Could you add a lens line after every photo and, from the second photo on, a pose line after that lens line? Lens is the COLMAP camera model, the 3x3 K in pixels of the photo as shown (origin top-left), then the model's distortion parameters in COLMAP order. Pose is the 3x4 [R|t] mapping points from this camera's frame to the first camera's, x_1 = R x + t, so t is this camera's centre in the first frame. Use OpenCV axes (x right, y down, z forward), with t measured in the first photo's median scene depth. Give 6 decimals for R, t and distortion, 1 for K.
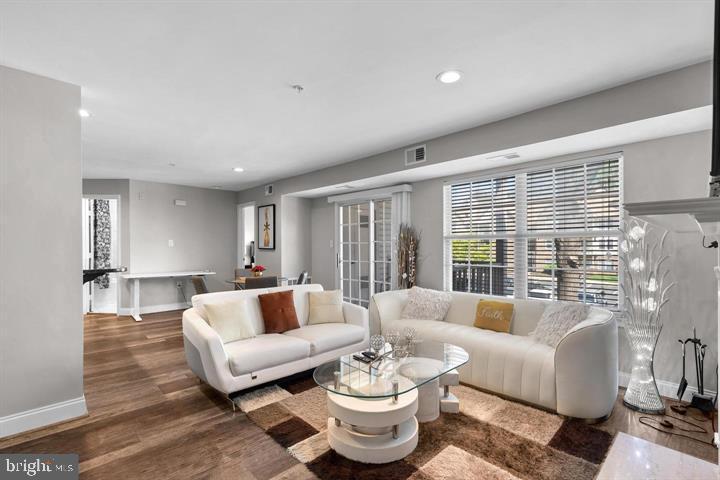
lens RADIAL K [[330.4, 0, 361.5], [0, 330.4, 245.8], [0, 0, 1]] dist [0.002652, 0.000220]
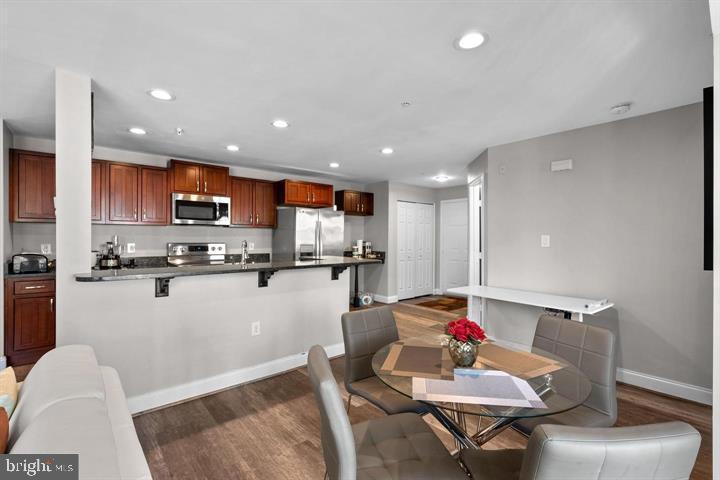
lens RADIAL K [[330.4, 0, 365.0], [0, 330.4, 236.7], [0, 0, 1]] dist [0.002652, 0.000220]
pose [[-0.070725, 0.000529, -0.997496, -0.004246], [-0.008745, 0.999961, 0.001150, -0.024784], [0.997458, 0.008805, -0.070717, 1.242696]]
